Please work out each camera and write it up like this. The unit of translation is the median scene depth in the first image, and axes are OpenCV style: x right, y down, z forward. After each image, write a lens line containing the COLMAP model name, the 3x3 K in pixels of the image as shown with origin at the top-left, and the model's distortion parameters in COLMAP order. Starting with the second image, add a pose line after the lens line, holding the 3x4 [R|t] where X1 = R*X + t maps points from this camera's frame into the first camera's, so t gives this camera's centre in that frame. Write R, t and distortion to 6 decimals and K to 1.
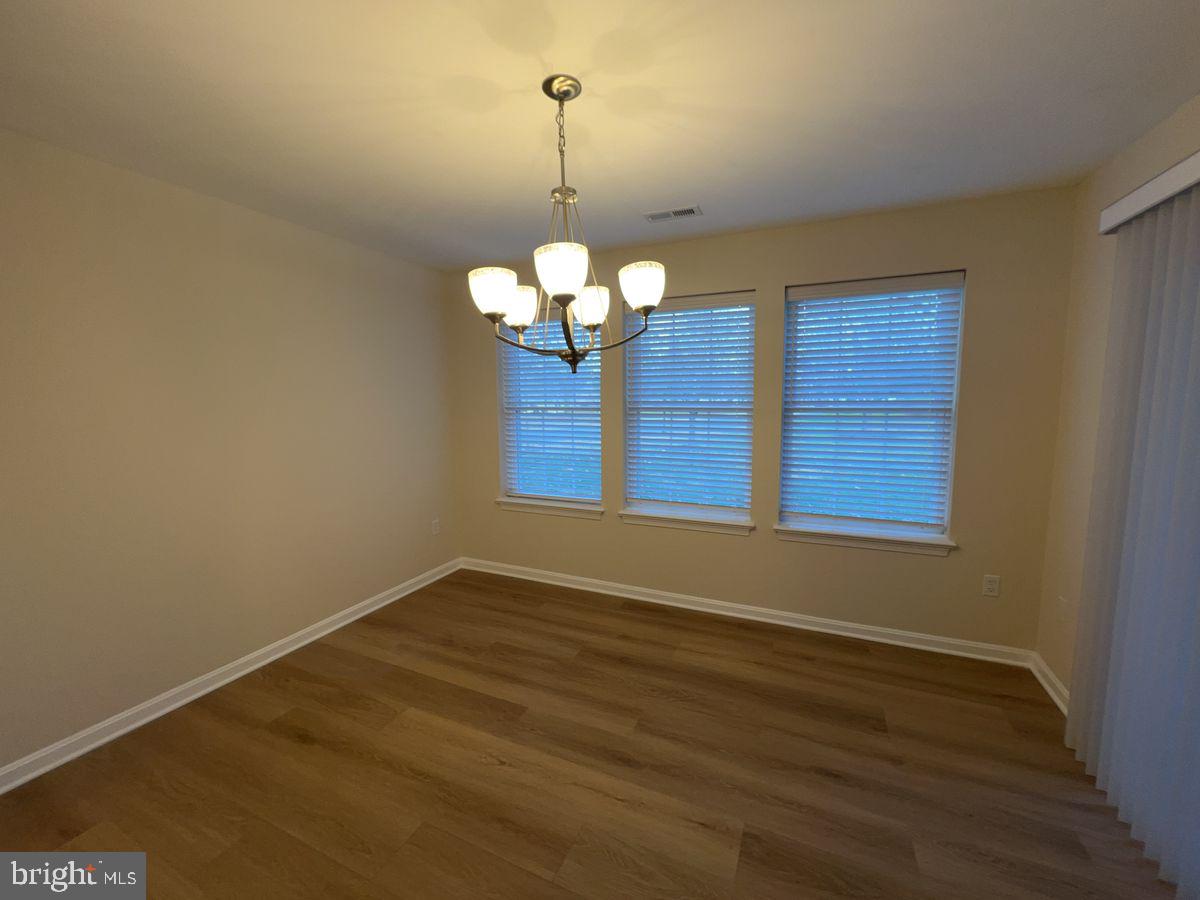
lens RADIAL K [[480.4, 0, 600.0], [0, 480.4, 450.0], [0, 0, 1]] dist [-0.000462, -0.000089]
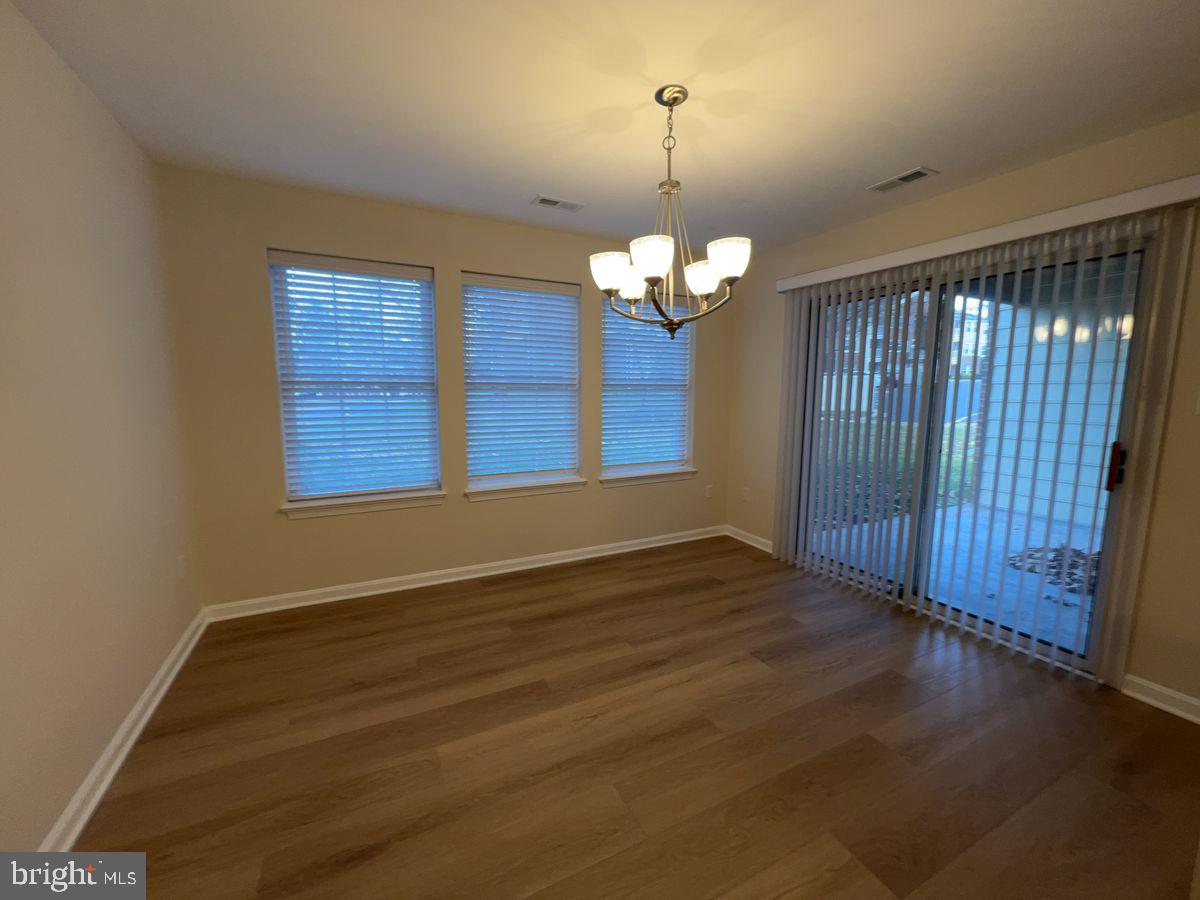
lens RADIAL K [[480.4, 0, 600.0], [0, 480.4, 450.0], [0, 0, 1]] dist [-0.000462, -0.000089]
pose [[0.626640, -0.089786, 0.774119, -0.798757], [0.076857, 0.995618, 0.053261, 0.025502], [-0.775510, 0.026121, 0.630795, 0.278632]]
